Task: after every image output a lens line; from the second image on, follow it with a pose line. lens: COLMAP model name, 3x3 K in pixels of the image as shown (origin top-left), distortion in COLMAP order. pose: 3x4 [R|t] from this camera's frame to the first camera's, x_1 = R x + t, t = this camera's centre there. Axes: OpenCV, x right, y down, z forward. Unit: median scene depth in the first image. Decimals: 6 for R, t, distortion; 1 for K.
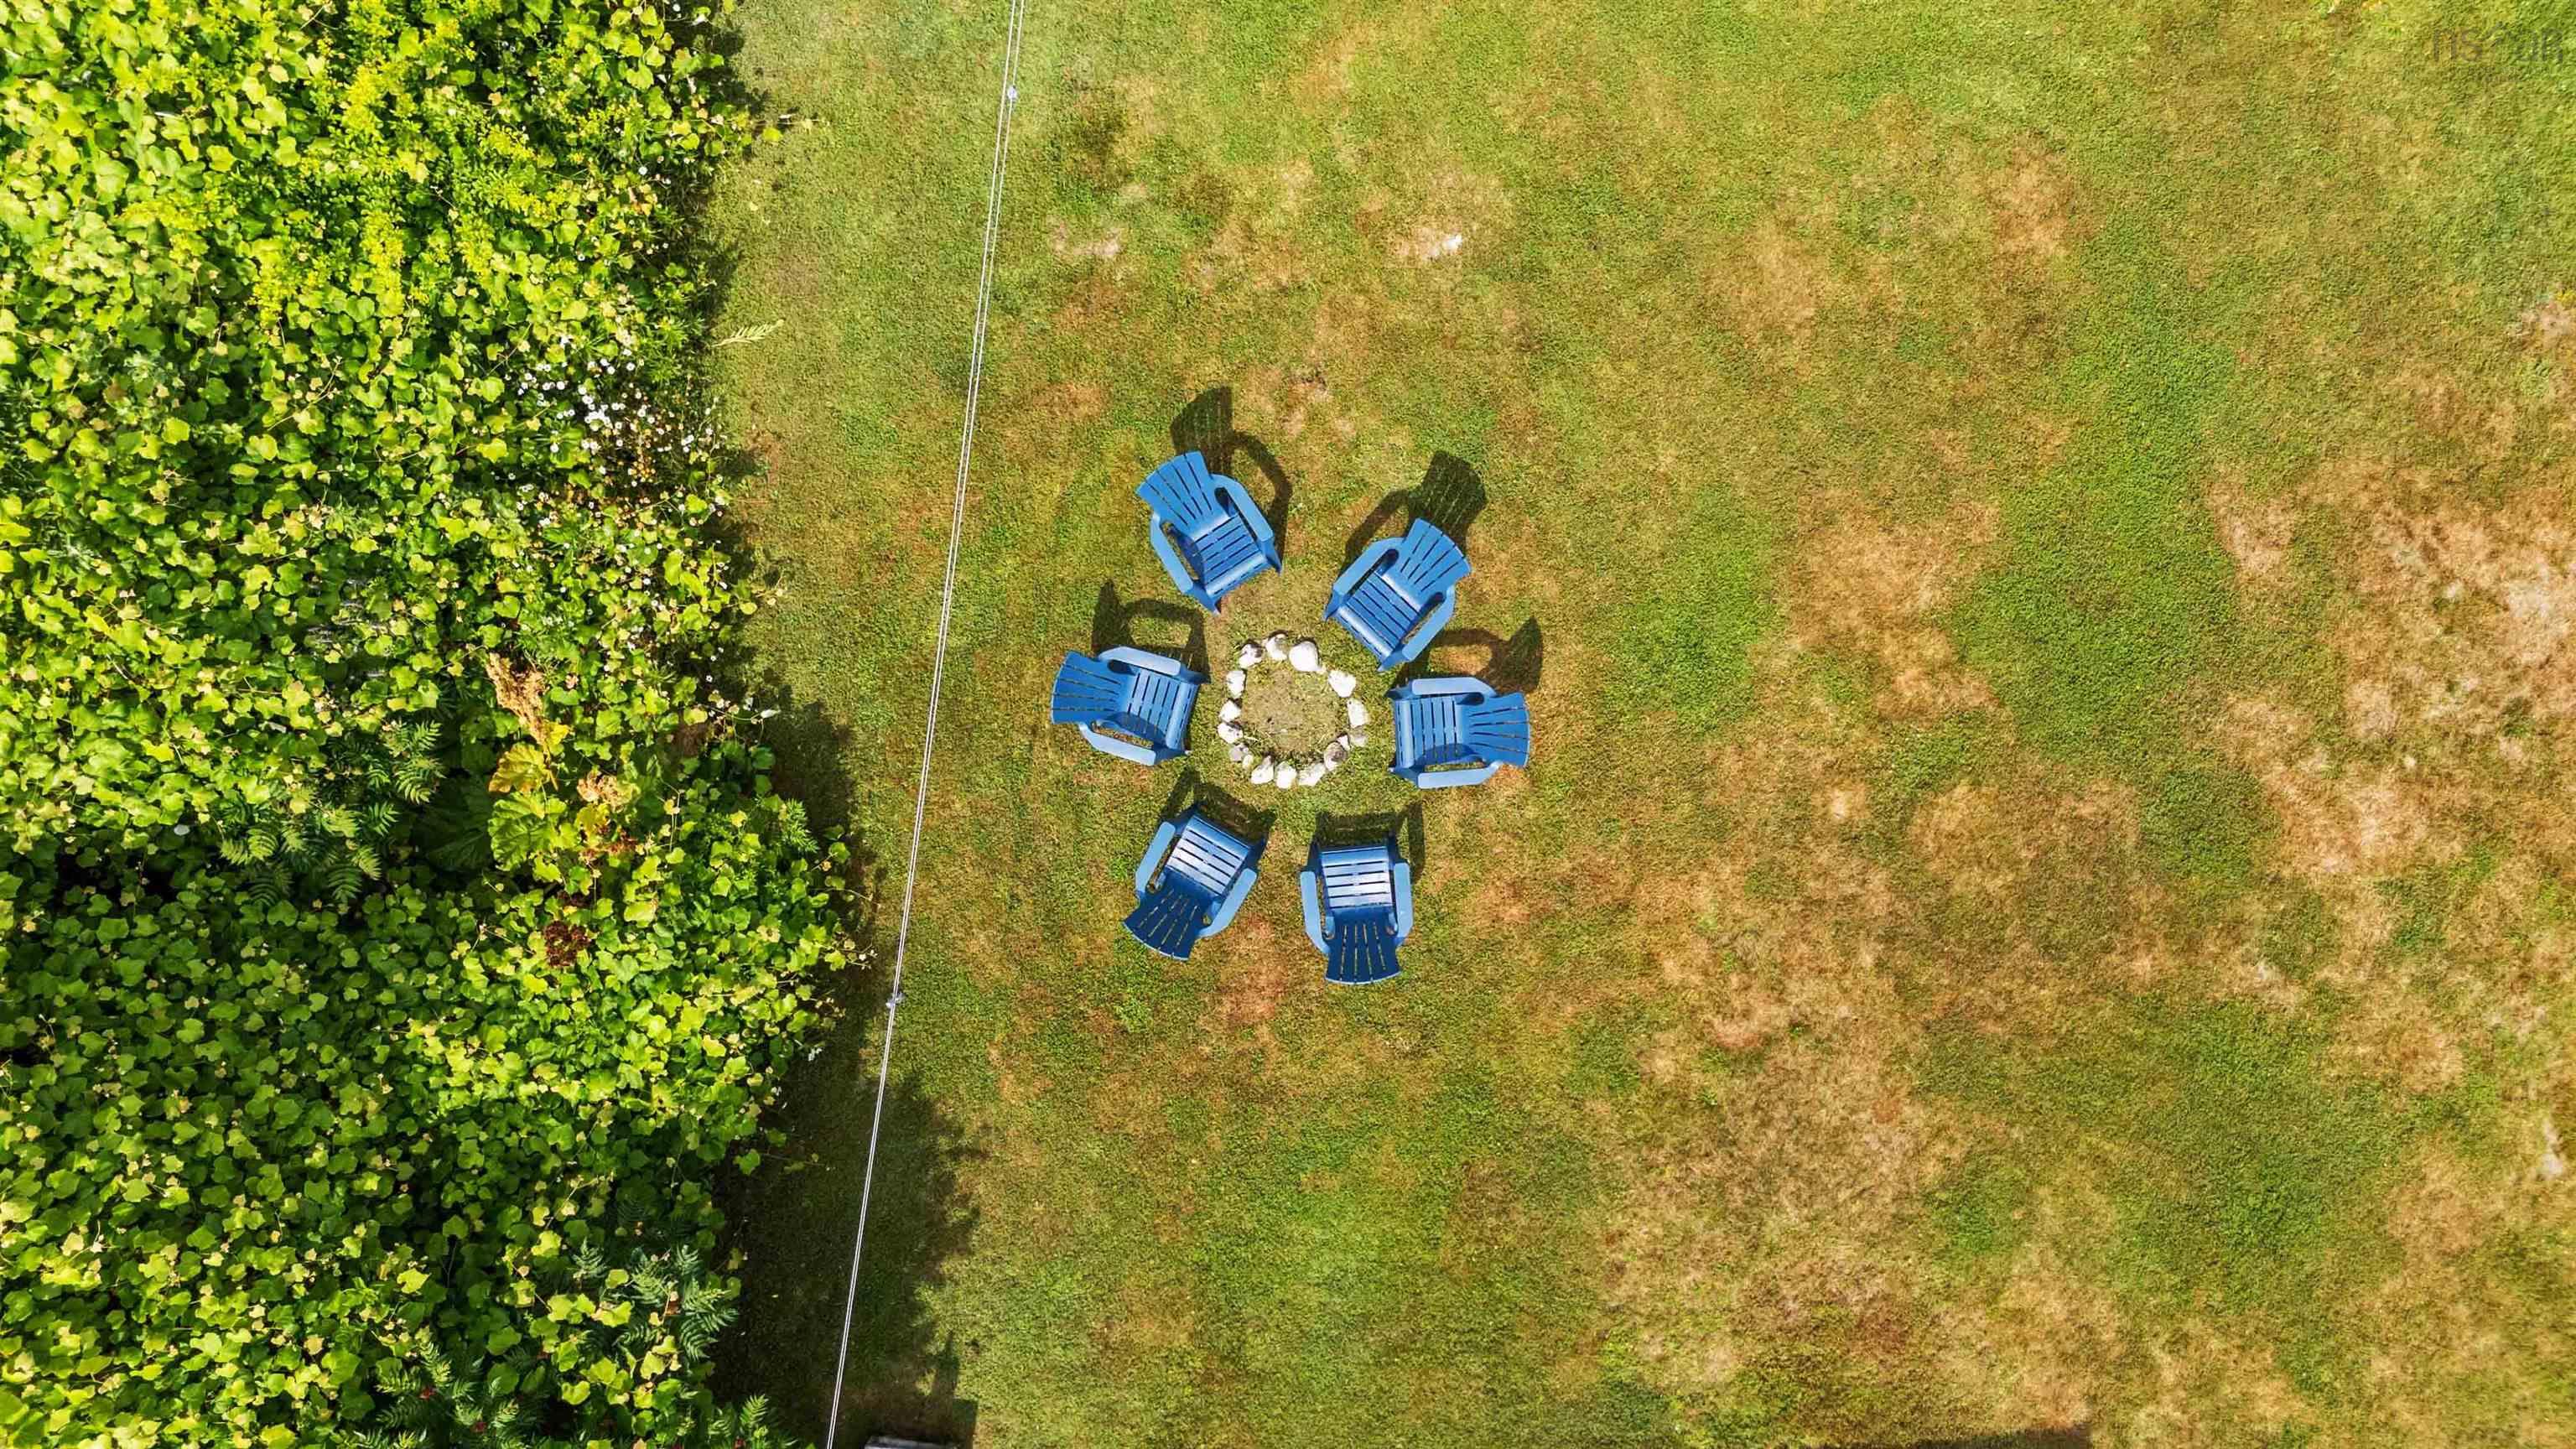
lens RADIAL K [[1841.3, 0, 1289.2], [0, 1841.3, 723.3], [0, 0, 1]] dist [-0.000260, -0.000575]
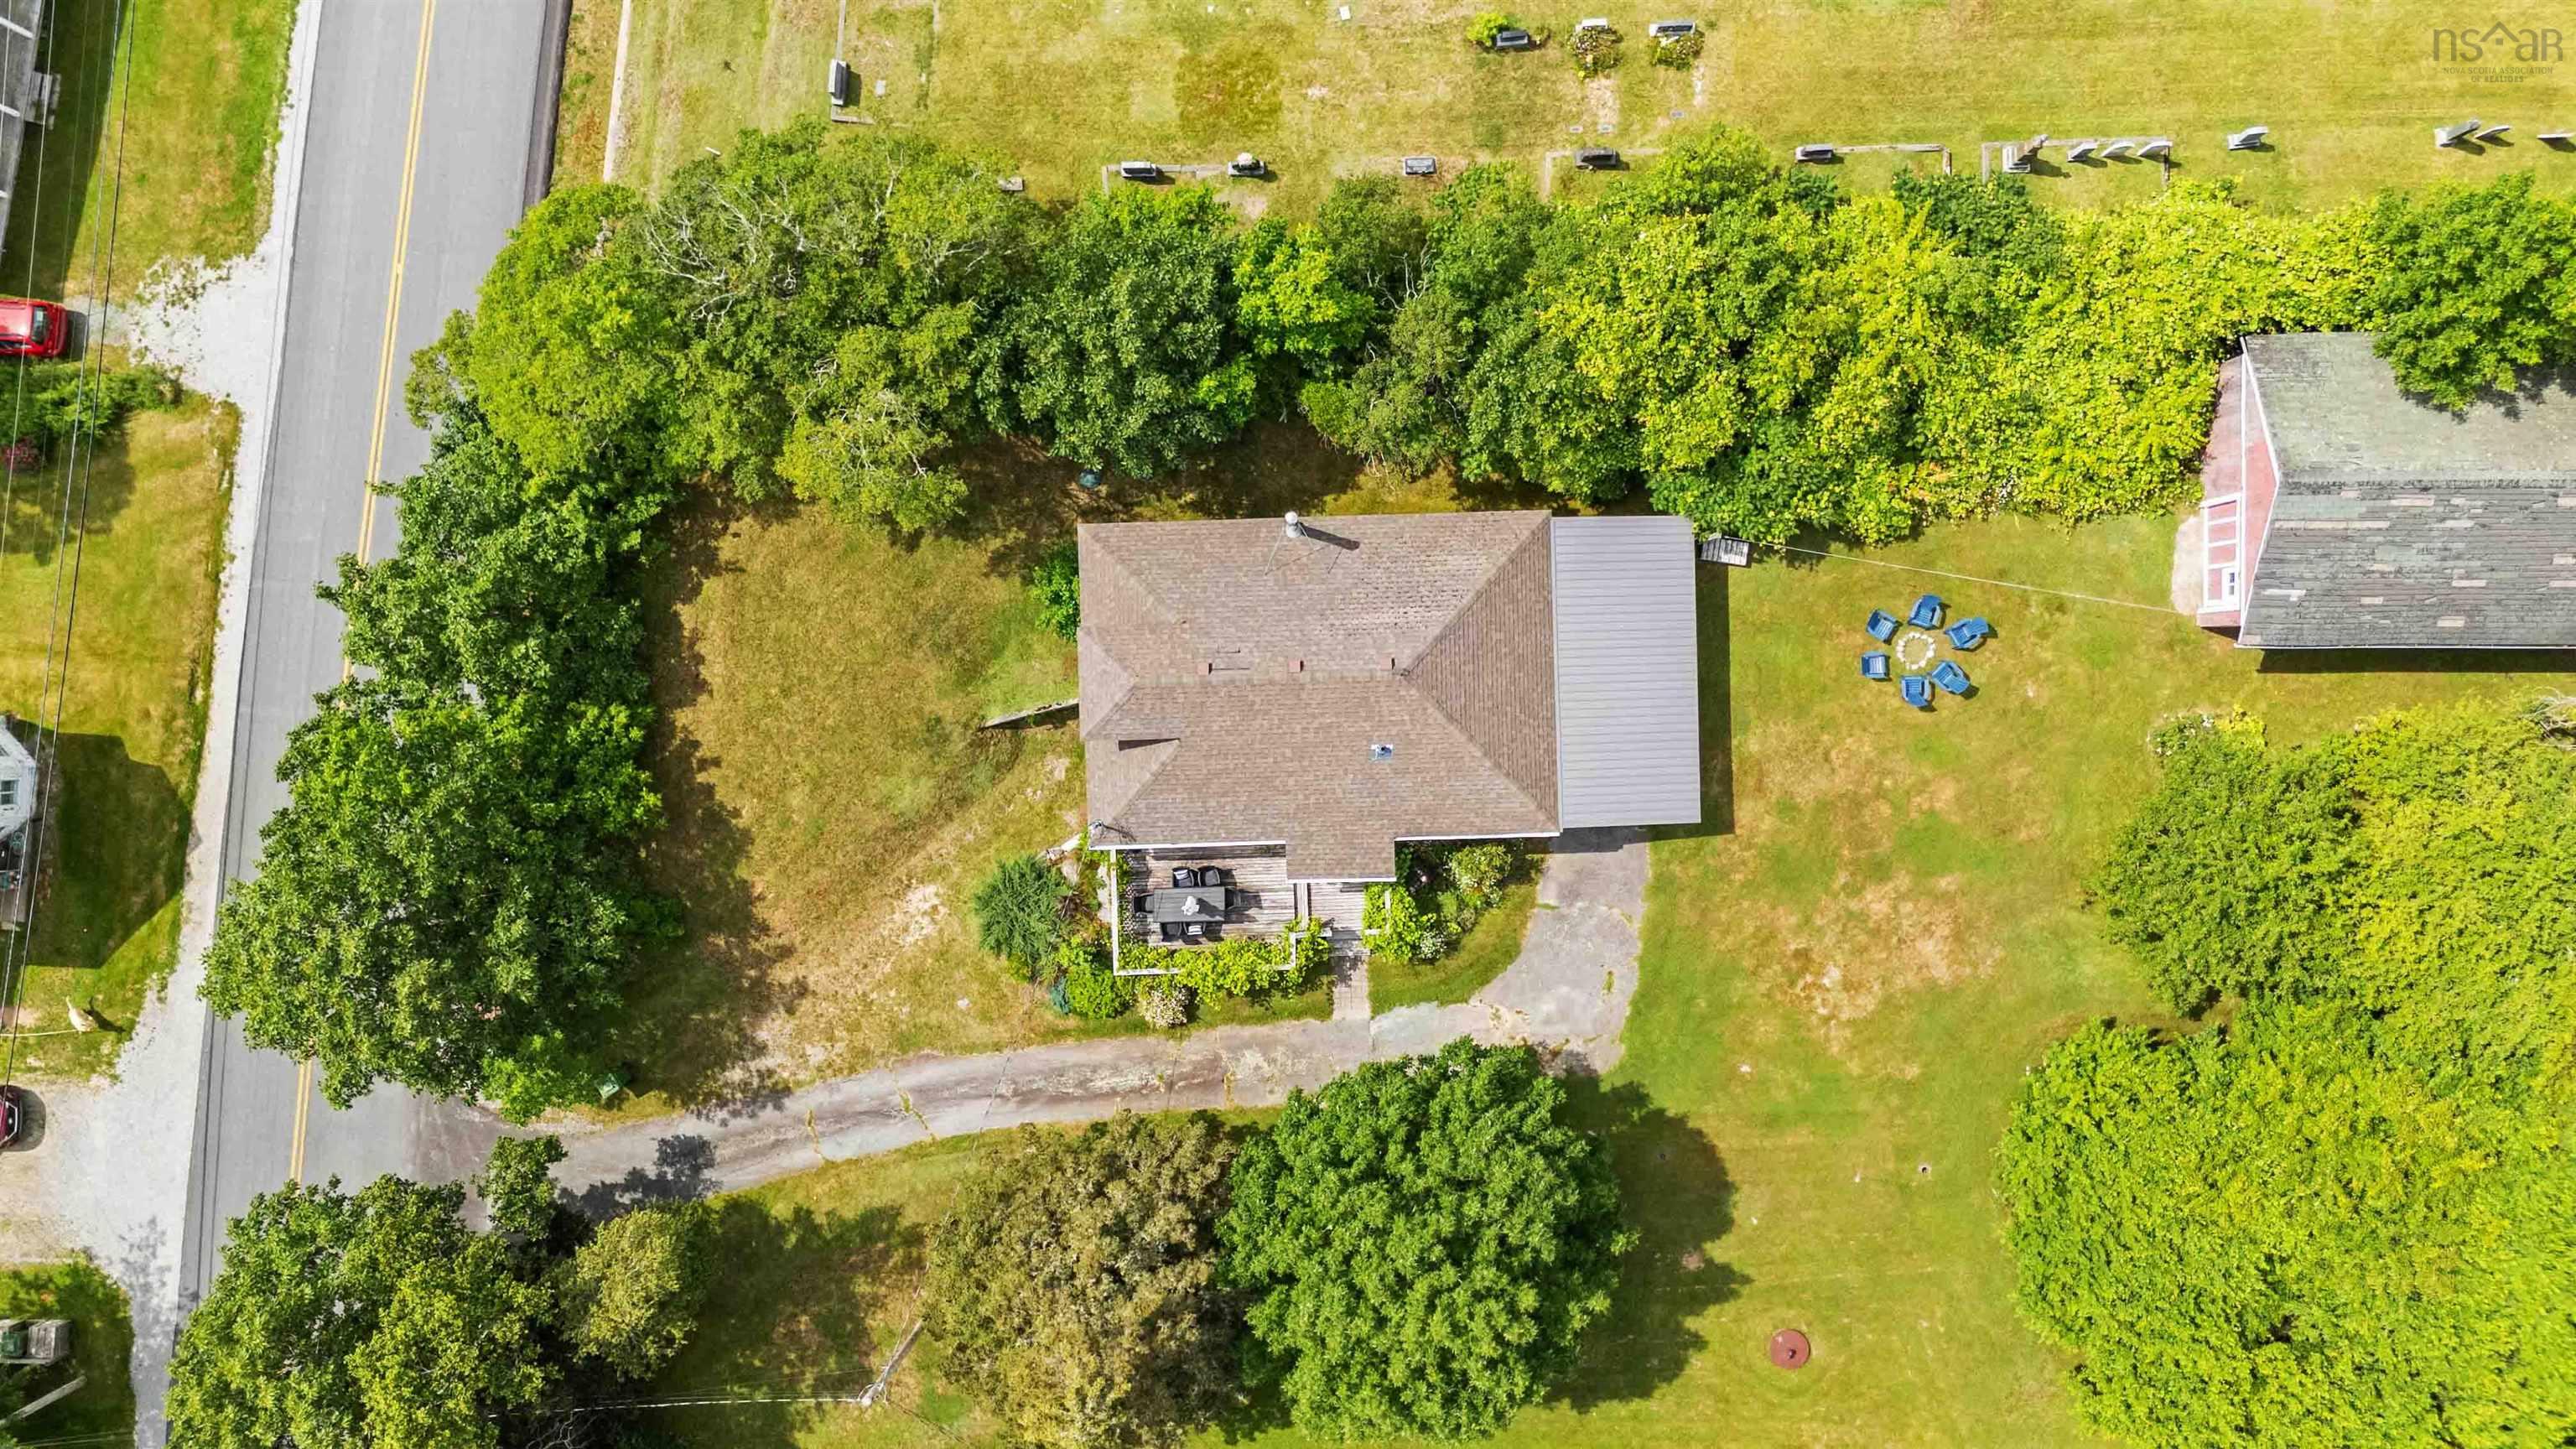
lens RADIAL K [[1841.3, 0, 1287.1], [0, 1841.3, 720.2], [0, 0, 1]] dist [-0.000260, -0.000575]
pose [[-0.032638, 0.996487, 0.077127, -0.115971], [-0.999100, -0.034621, 0.024510, 1.304502], [0.027094, -0.076258, 0.996720, -3.170025]]
